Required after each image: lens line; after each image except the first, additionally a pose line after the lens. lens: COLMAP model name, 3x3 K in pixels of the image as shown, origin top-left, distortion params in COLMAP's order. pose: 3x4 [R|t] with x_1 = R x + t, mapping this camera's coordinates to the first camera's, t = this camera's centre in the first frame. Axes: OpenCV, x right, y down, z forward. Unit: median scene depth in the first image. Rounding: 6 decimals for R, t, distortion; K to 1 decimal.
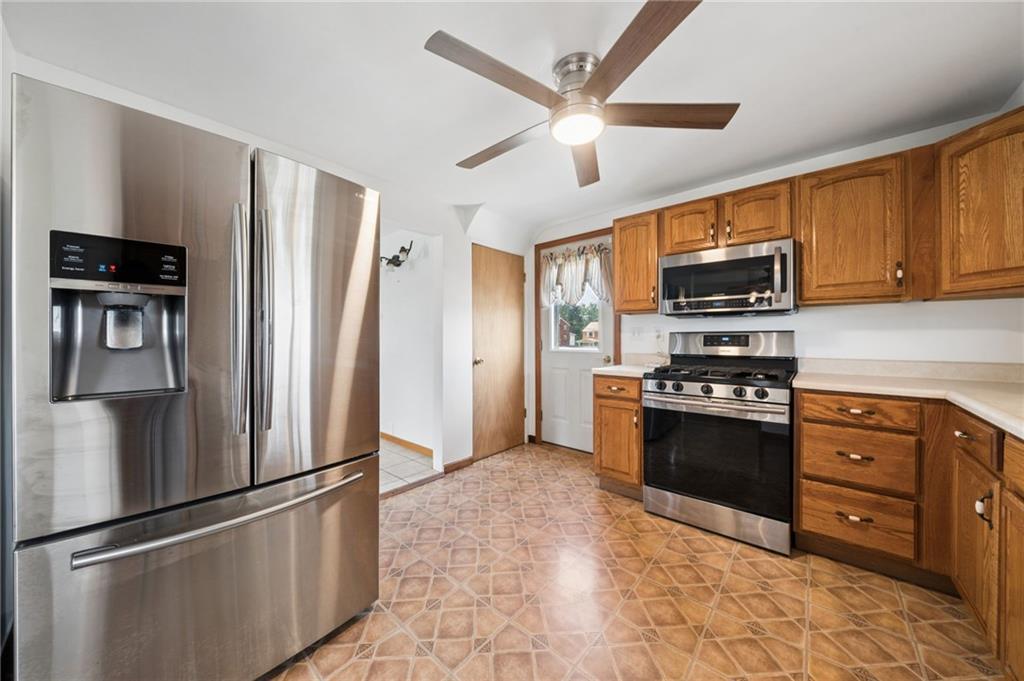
lens RADIAL K [[355.6, 0, 514.0], [0, 355.6, 335.6], [0, 0, 1]] dist [-0.000878, -0.000137]
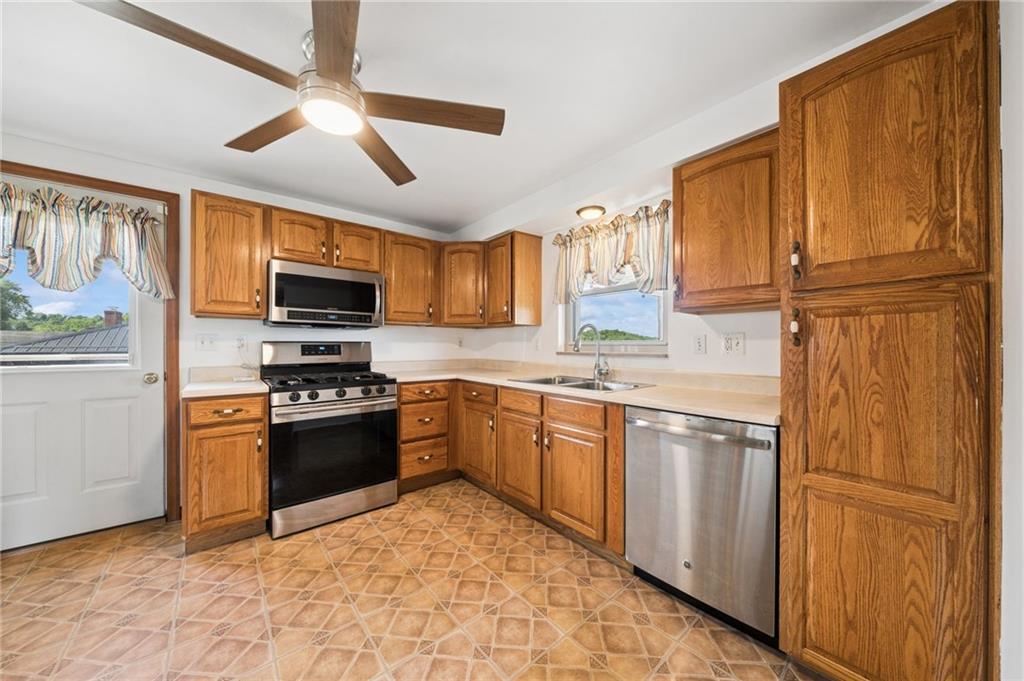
lens RADIAL K [[352.4, 0, 509.0], [0, 352.4, 345.7], [0, 0, 1]] dist [-0.000296, 0.000022]
pose [[0.147711, 0.002206, 0.989028, -0.484606], [-0.006473, 0.999978, -0.001264, -0.000771], [-0.989009, -0.006215, 0.147723, 0.319168]]
